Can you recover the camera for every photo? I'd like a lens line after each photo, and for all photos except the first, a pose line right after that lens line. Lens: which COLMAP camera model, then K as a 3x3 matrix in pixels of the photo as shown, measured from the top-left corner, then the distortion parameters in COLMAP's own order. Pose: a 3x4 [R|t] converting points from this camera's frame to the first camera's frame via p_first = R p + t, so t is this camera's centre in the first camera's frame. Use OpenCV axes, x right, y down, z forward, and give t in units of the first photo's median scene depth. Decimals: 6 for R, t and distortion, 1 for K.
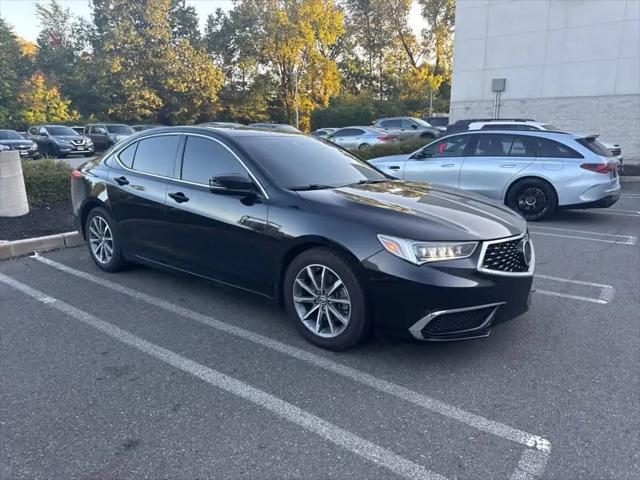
lens RADIAL K [[450.5, 0, 320.5], [0, 450.5, 240.0], [0, 0, 1]] dist [0.035689, -0.042473]
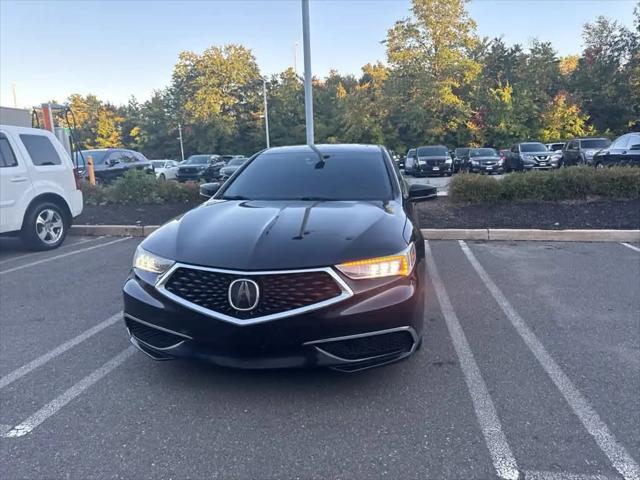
lens RADIAL K [[450.5, 0, 323.6], [0, 450.5, 240.5], [0, 0, 1]] dist [0.035689, -0.042473]
pose [[0.476971, 0.147649, -0.866429, 0.159127], [-0.175554, 0.981929, 0.070688, -0.019565], [0.861208, 0.118389, 0.494272, 0.096550]]
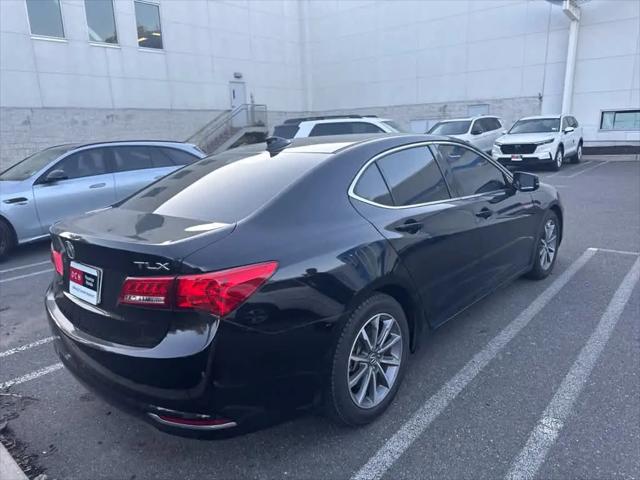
lens RADIAL K [[450.5, 0, 326.1], [0, 450.5, 242.2], [0, 0, 1]] dist [0.035689, -0.042473]
pose [[0.055869, -0.236839, 0.969941, -0.196921], [0.263469, 0.940522, 0.214480, -0.051308], [-0.963049, 0.243567, 0.114946, 0.201227]]
